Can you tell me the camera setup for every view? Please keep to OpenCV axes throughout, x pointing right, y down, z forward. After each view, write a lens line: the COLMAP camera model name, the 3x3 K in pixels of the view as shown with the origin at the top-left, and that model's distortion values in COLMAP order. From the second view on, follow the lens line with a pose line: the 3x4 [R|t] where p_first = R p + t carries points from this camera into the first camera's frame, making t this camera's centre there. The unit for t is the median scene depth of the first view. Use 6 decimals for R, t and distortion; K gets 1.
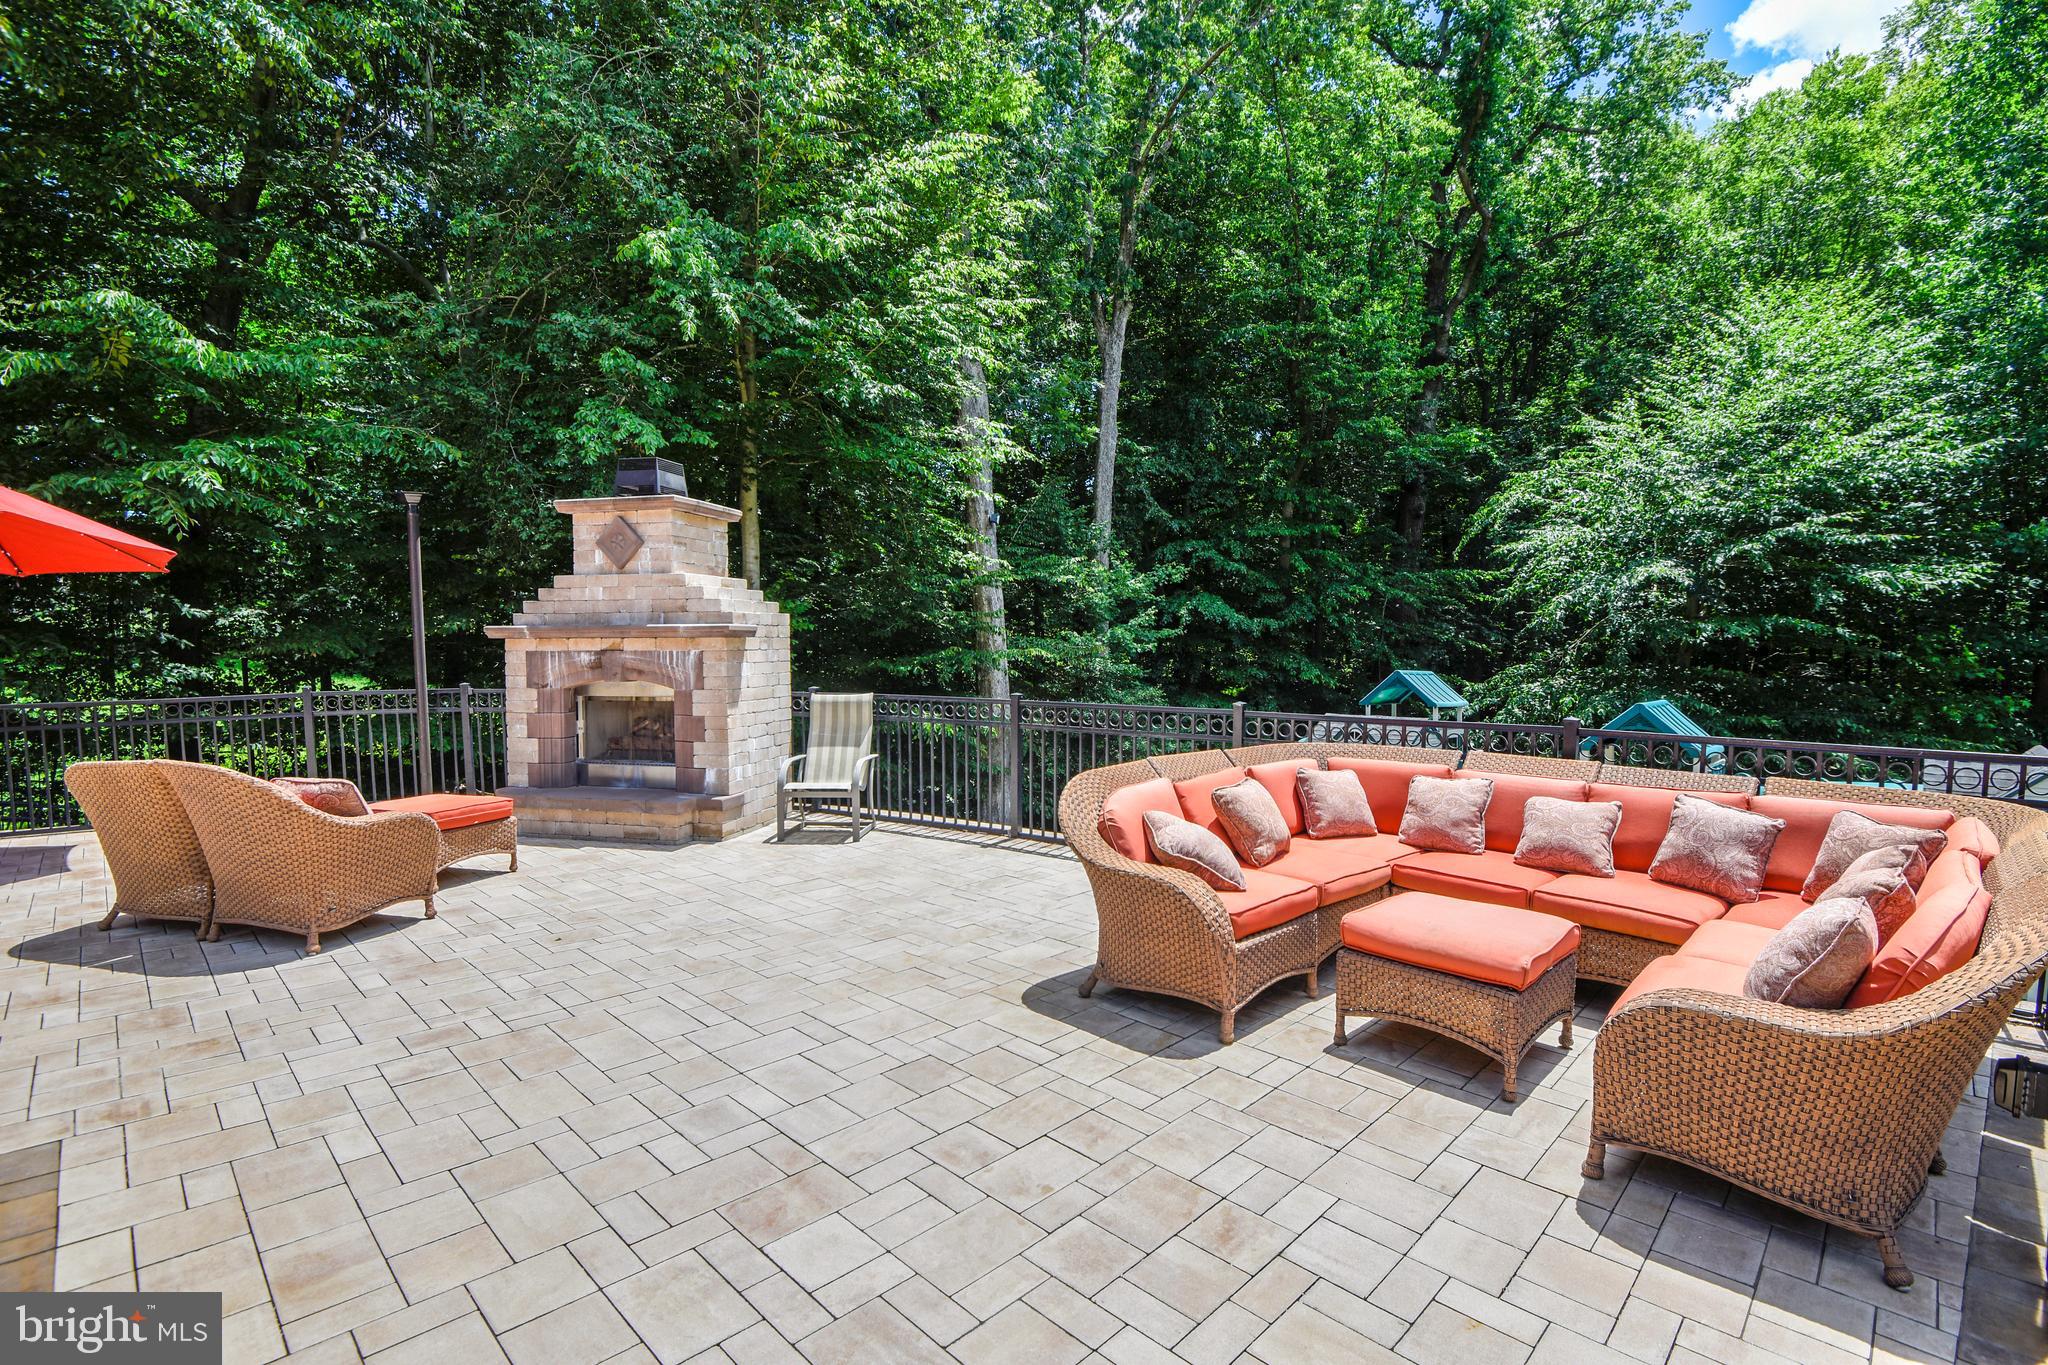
lens RADIAL K [[938.8, 0, 1031.0], [0, 938.8, 694.1], [0, 0, 1]] dist [-0.013212, -0.014715]
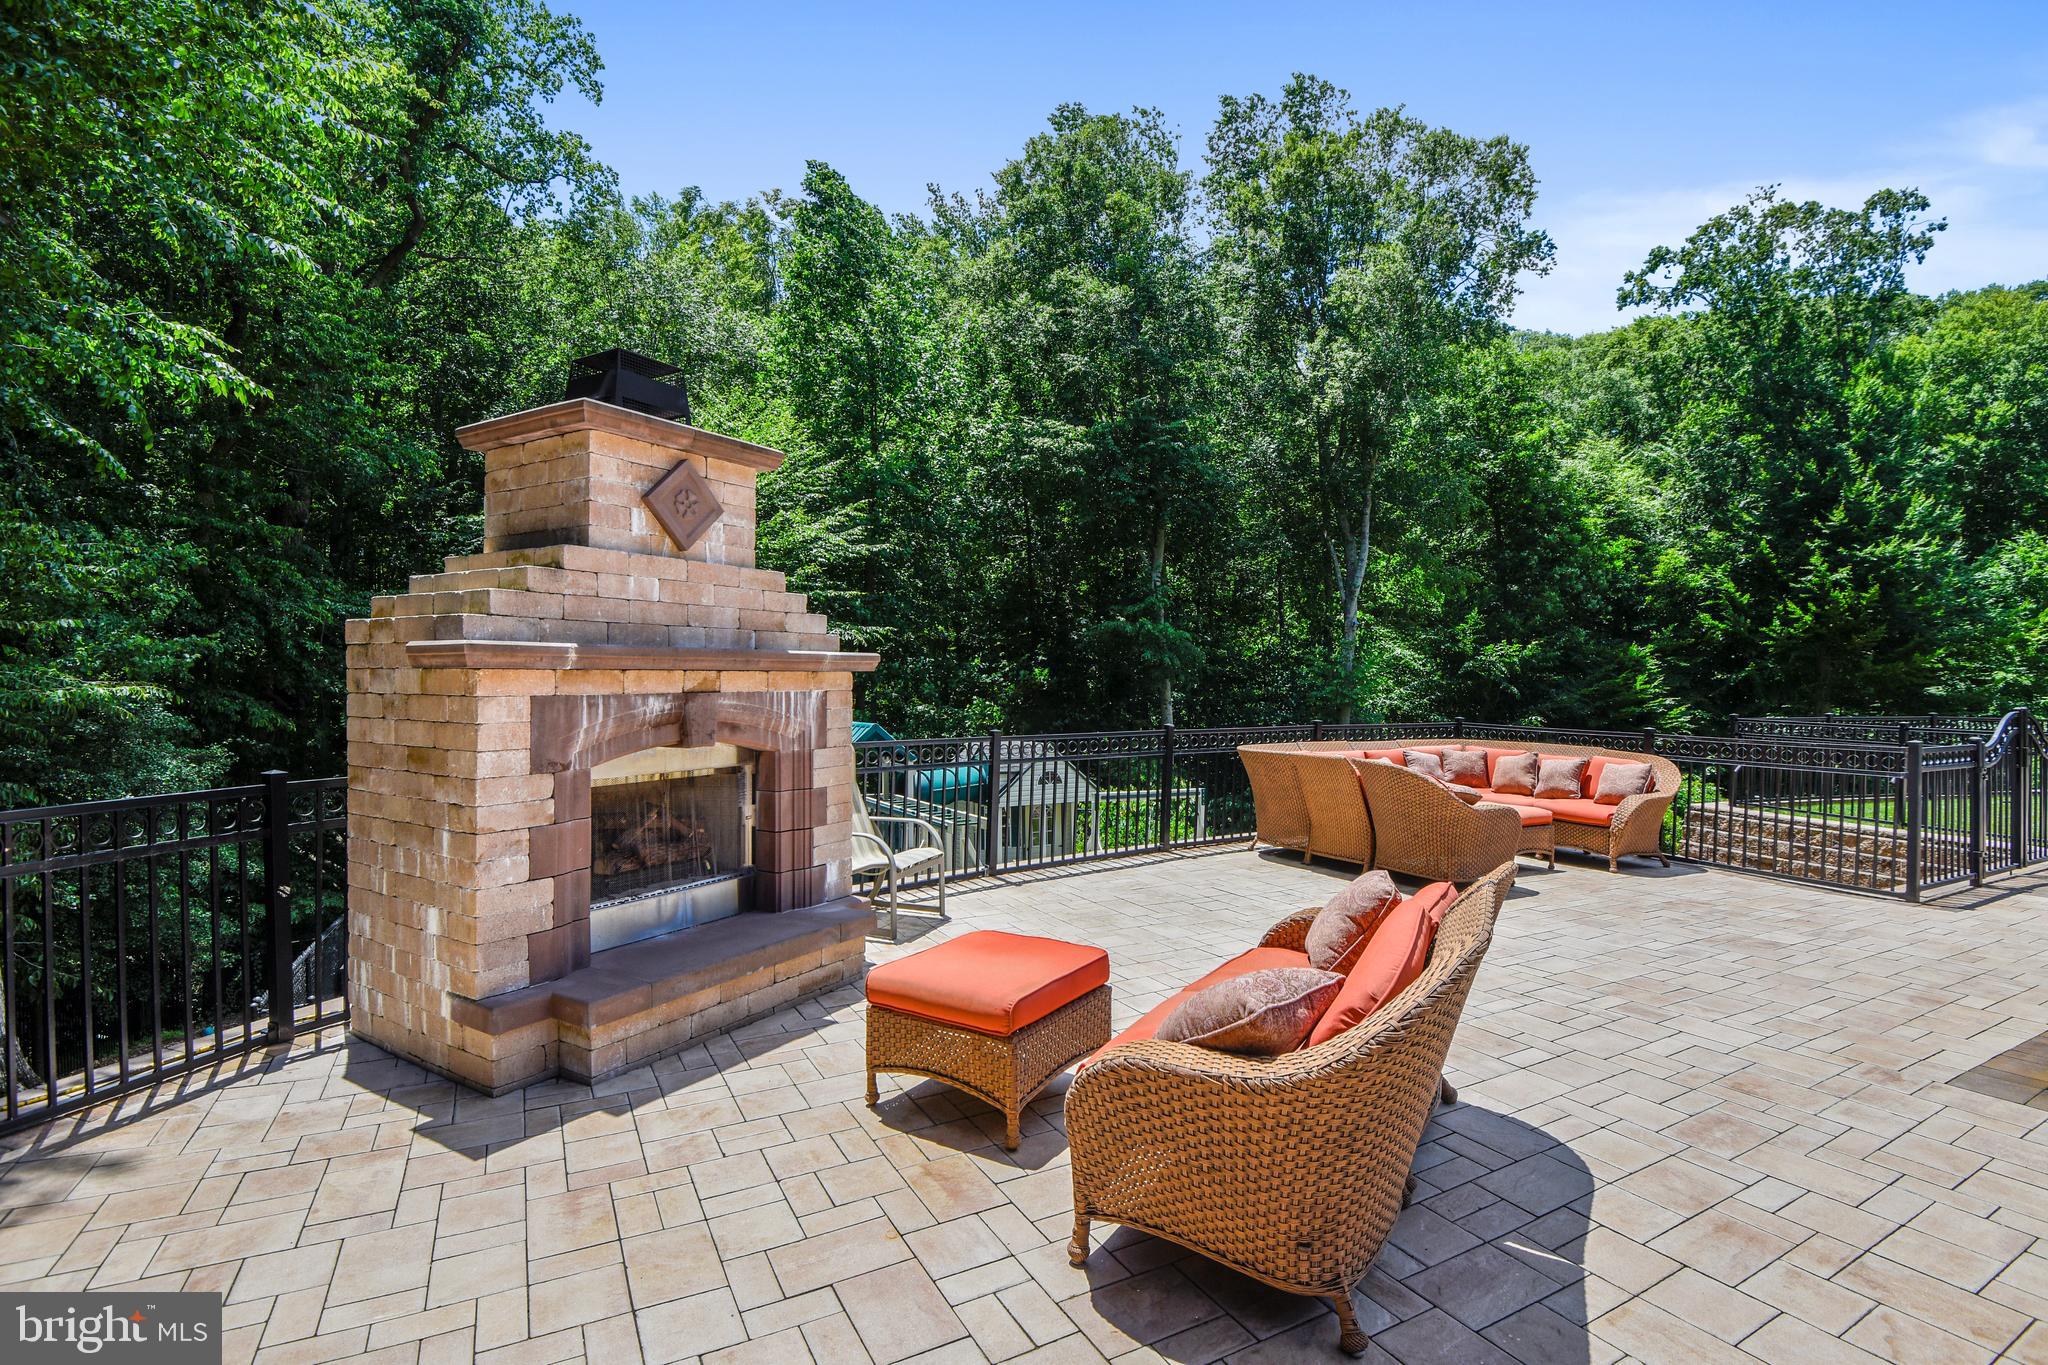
lens RADIAL K [[963.3, 0, 1024.0], [0, 963.3, 682.5], [0, 0, 1]] dist [-0.001028, -0.026859]
pose [[0.303321, -0.003694, 0.952881, -0.927952], [0.044341, 0.998964, -0.010242, -0.036911], [-0.951856, 0.045359, 0.303171, 0.617736]]
